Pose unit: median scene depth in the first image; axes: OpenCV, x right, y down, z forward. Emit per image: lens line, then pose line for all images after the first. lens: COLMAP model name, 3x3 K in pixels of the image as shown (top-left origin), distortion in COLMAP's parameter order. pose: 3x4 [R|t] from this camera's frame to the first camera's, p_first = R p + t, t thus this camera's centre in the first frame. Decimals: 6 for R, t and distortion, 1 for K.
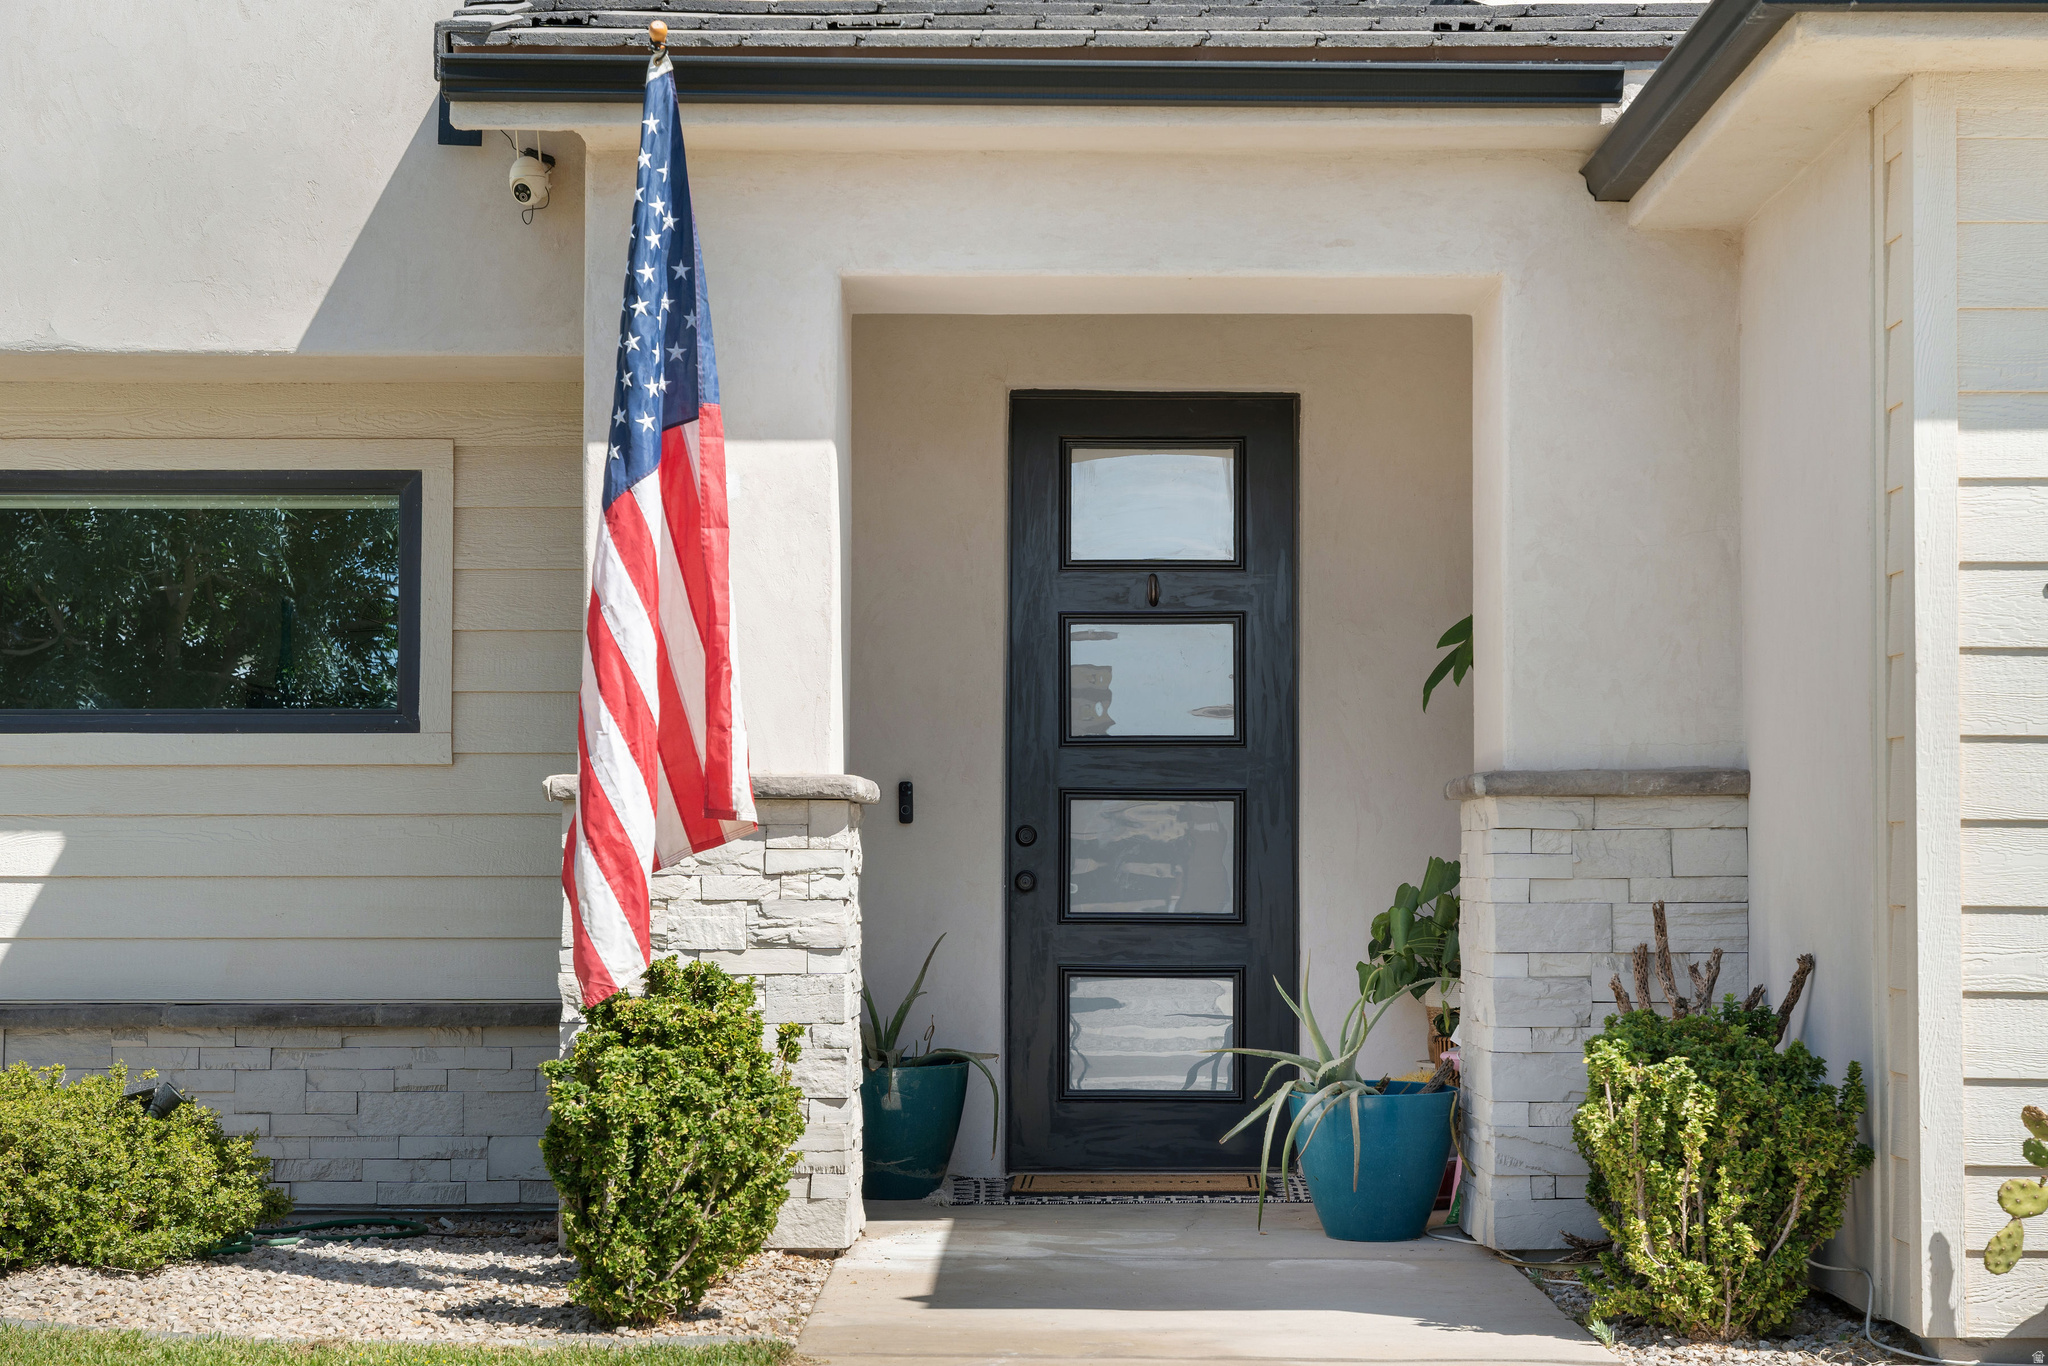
lens RADIAL K [[4233.9, 0, 1023.9], [0, 4233.9, 691.5], [0, 0, 1]] dist [0.058393, 0.000000]
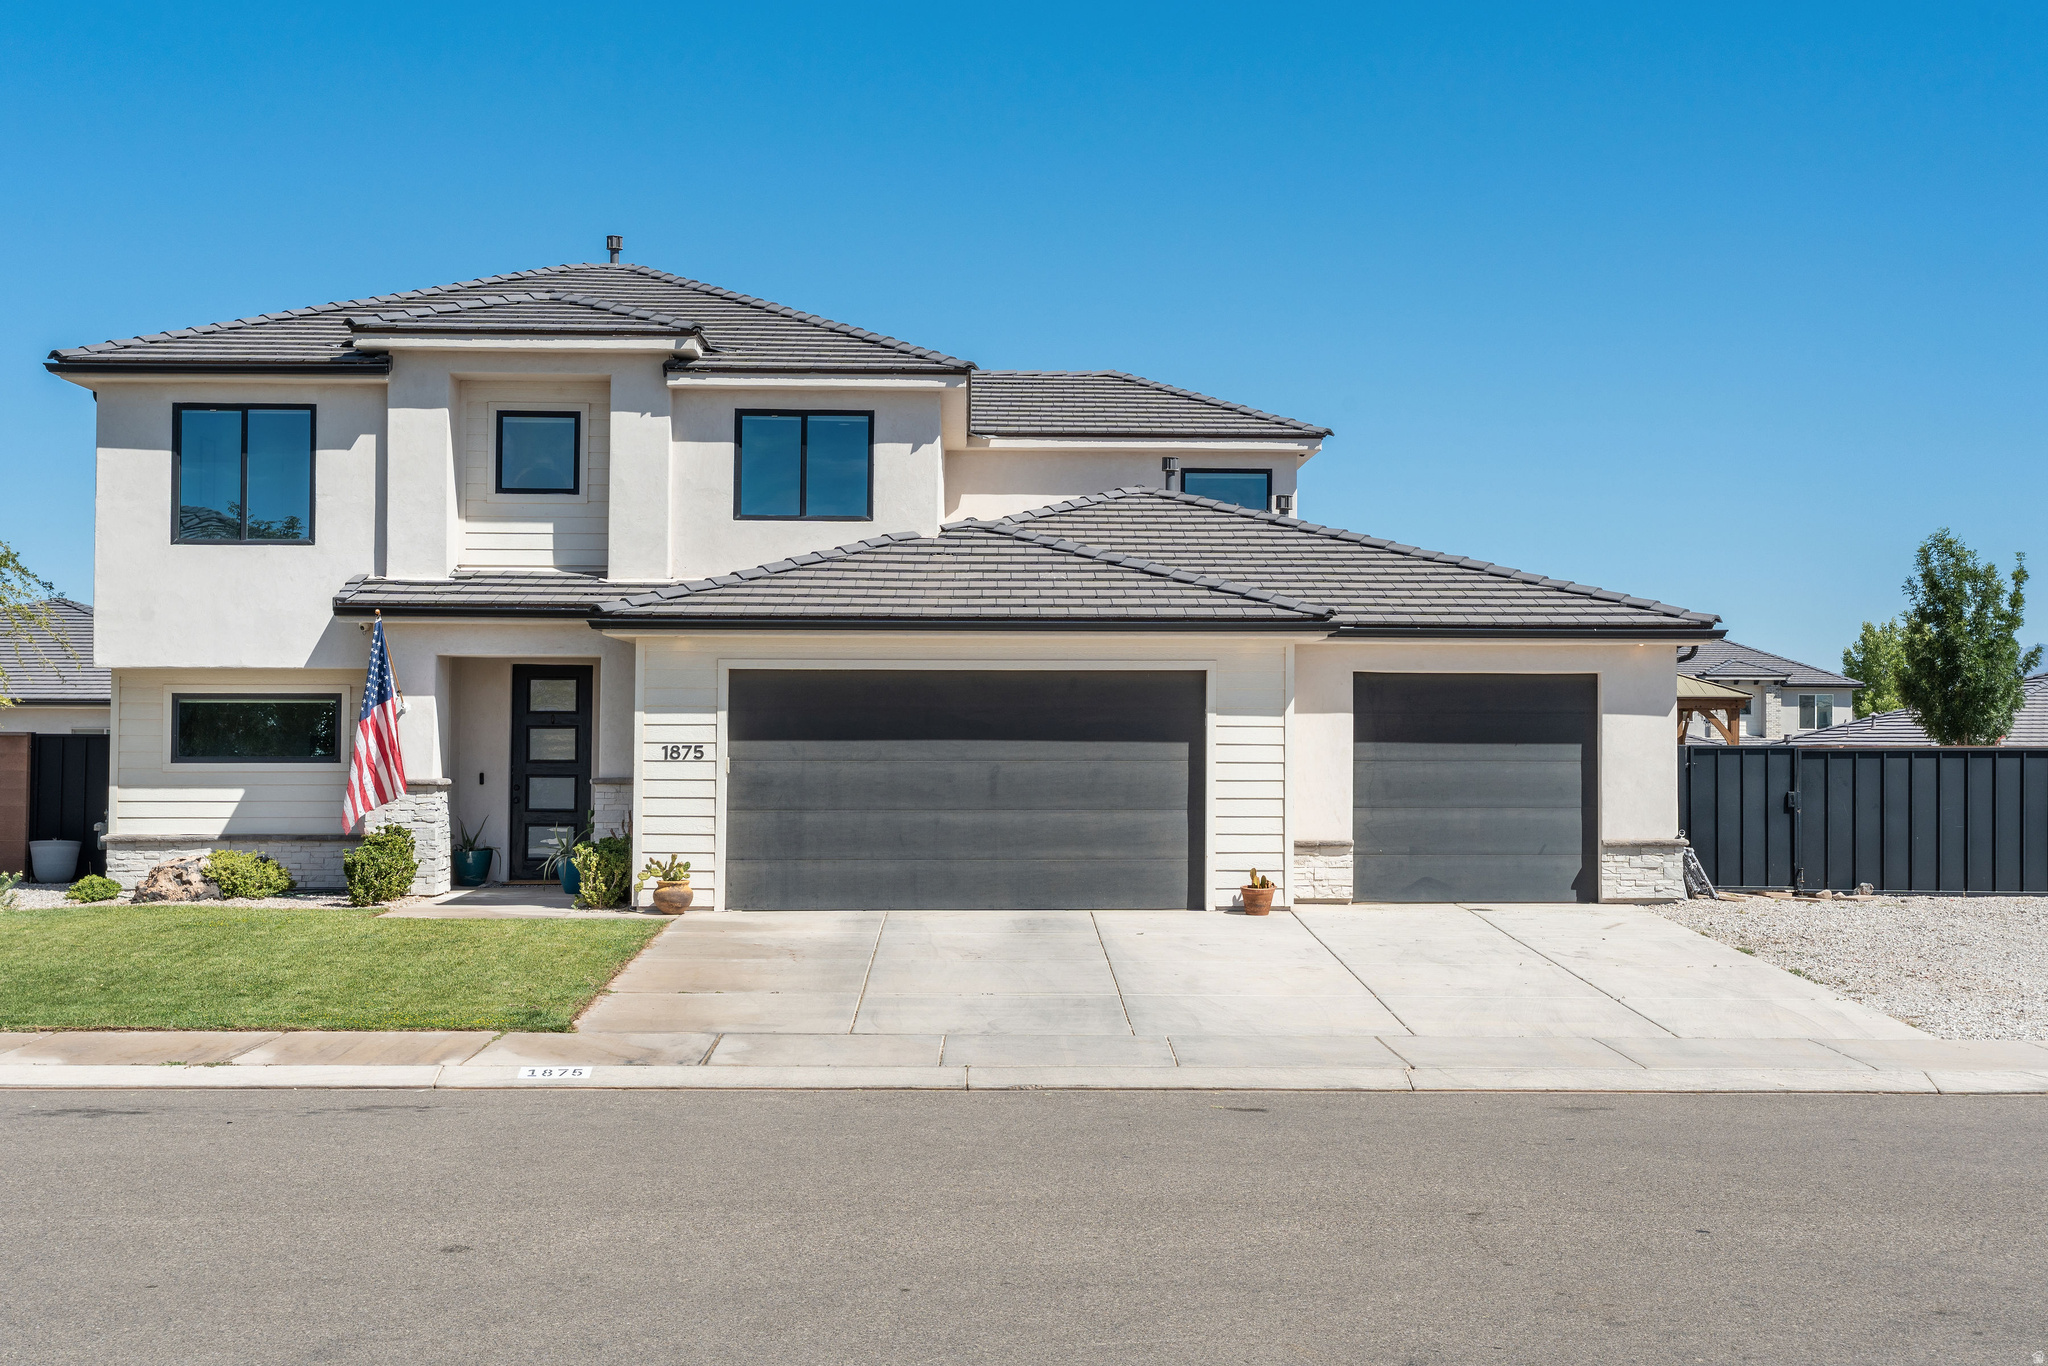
lens RADIAL K [[2610.7, 0, 1026.6], [0, 2610.7, 662.2], [0, 0, 1]] dist [0.013598, 0.000000]
pose [[0.999242, 0.001616, 0.038889, 0.418728], [-0.002152, 0.999903, 0.013752, -0.125732], [-0.038863, -0.013825, 0.999149, -1.498740]]
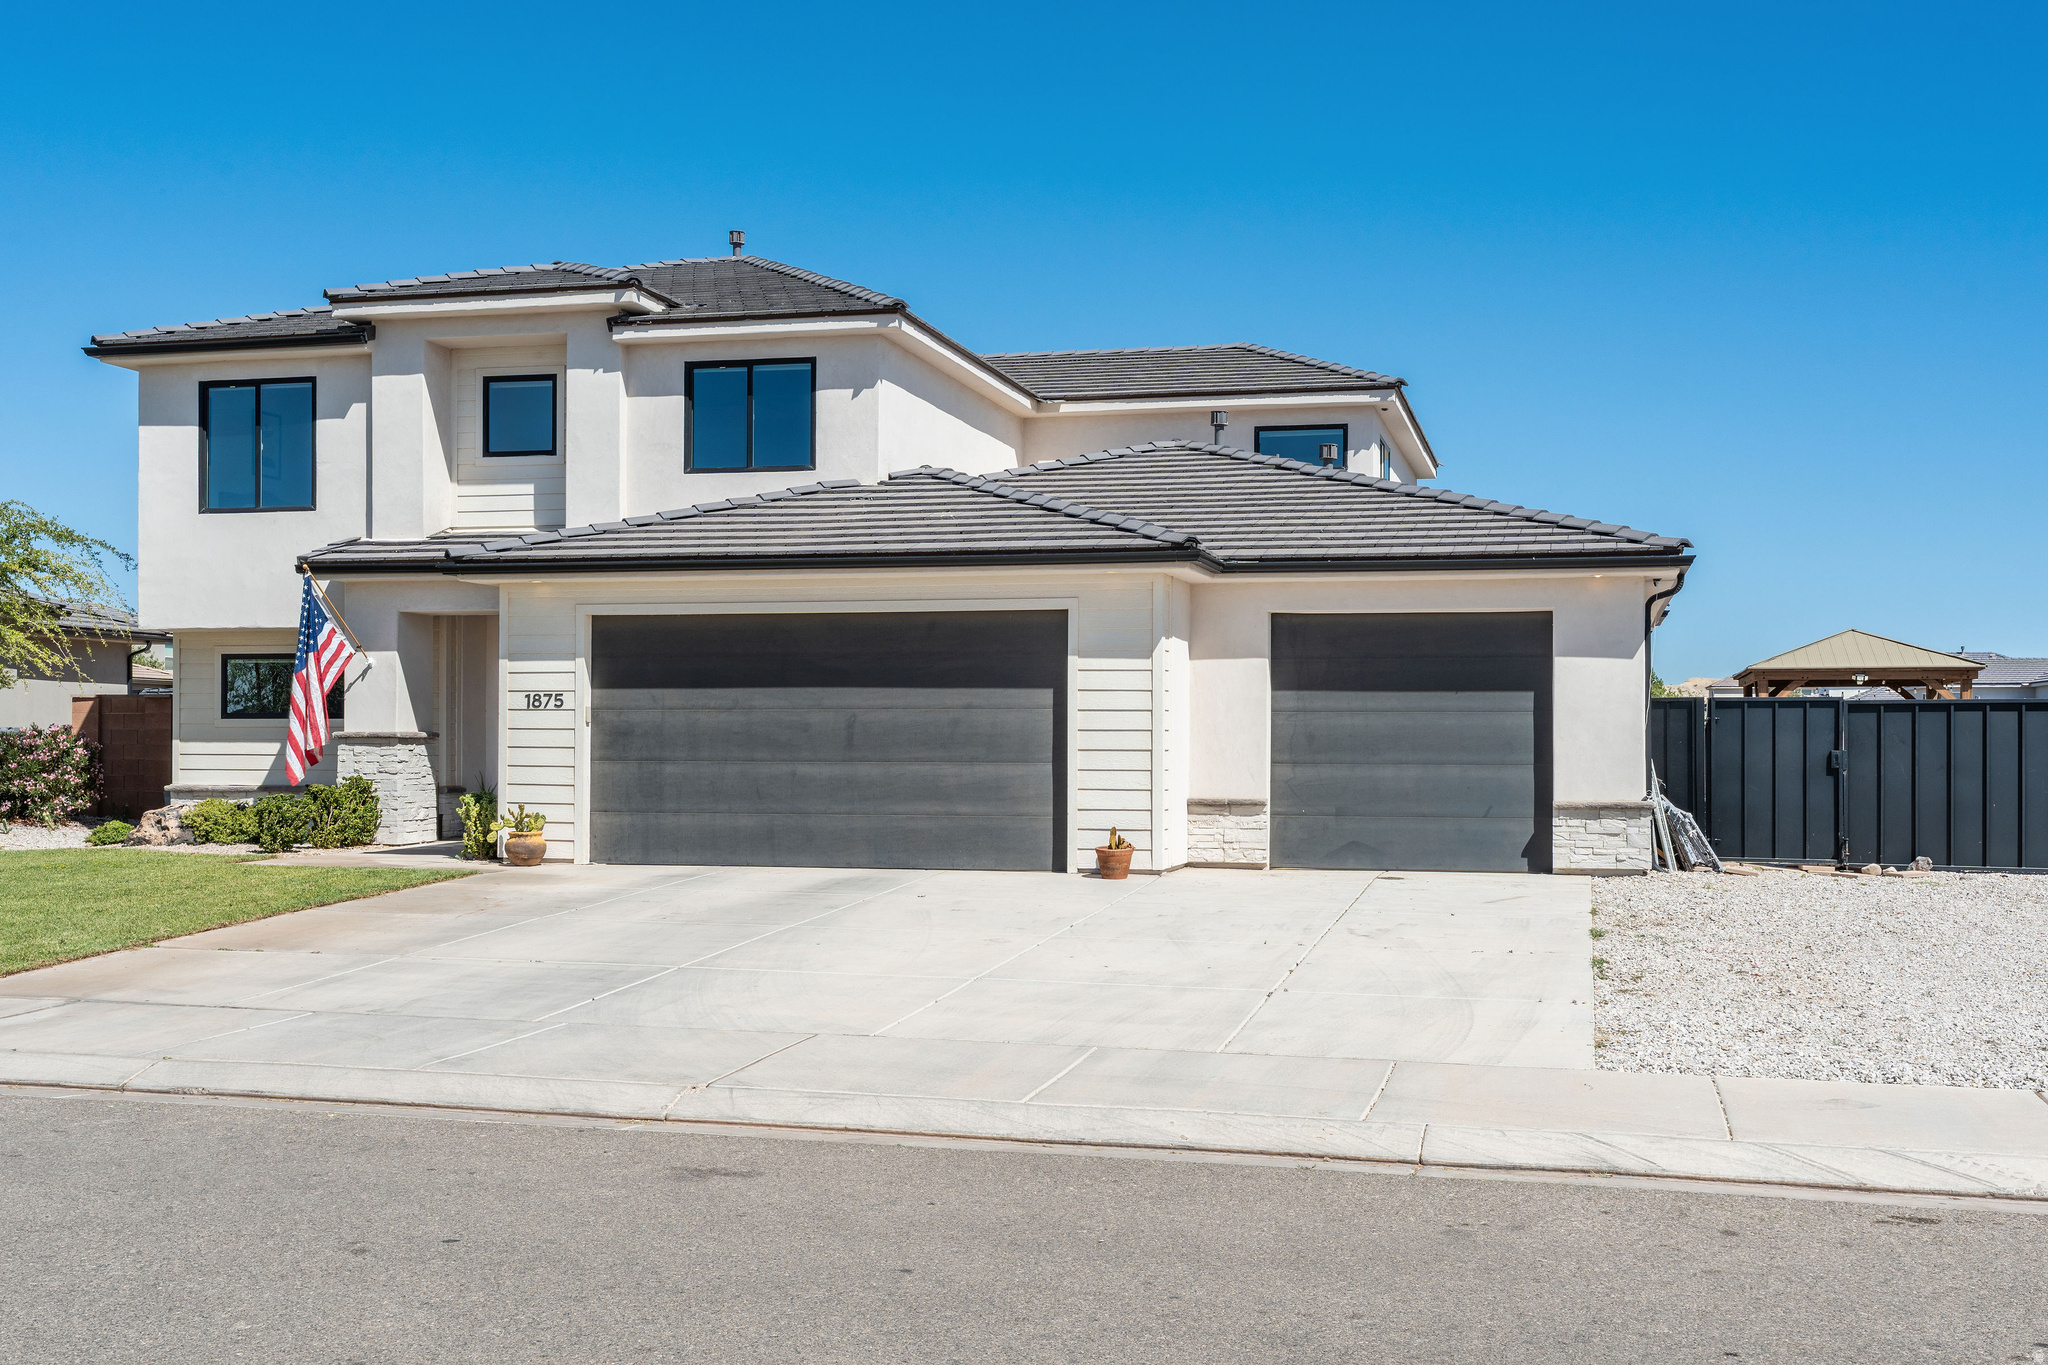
lens RADIAL K [[2052.0, 0, 1027.7], [0, 2052.0, 695.7], [0, 0, 1]] dist [0.001996, 0.000000]
pose [[0.972879, -0.002852, -0.231298, 1.013090], [0.007979, 0.999743, 0.021232, -0.053125], [0.231178, -0.022501, 0.972651, -0.815570]]
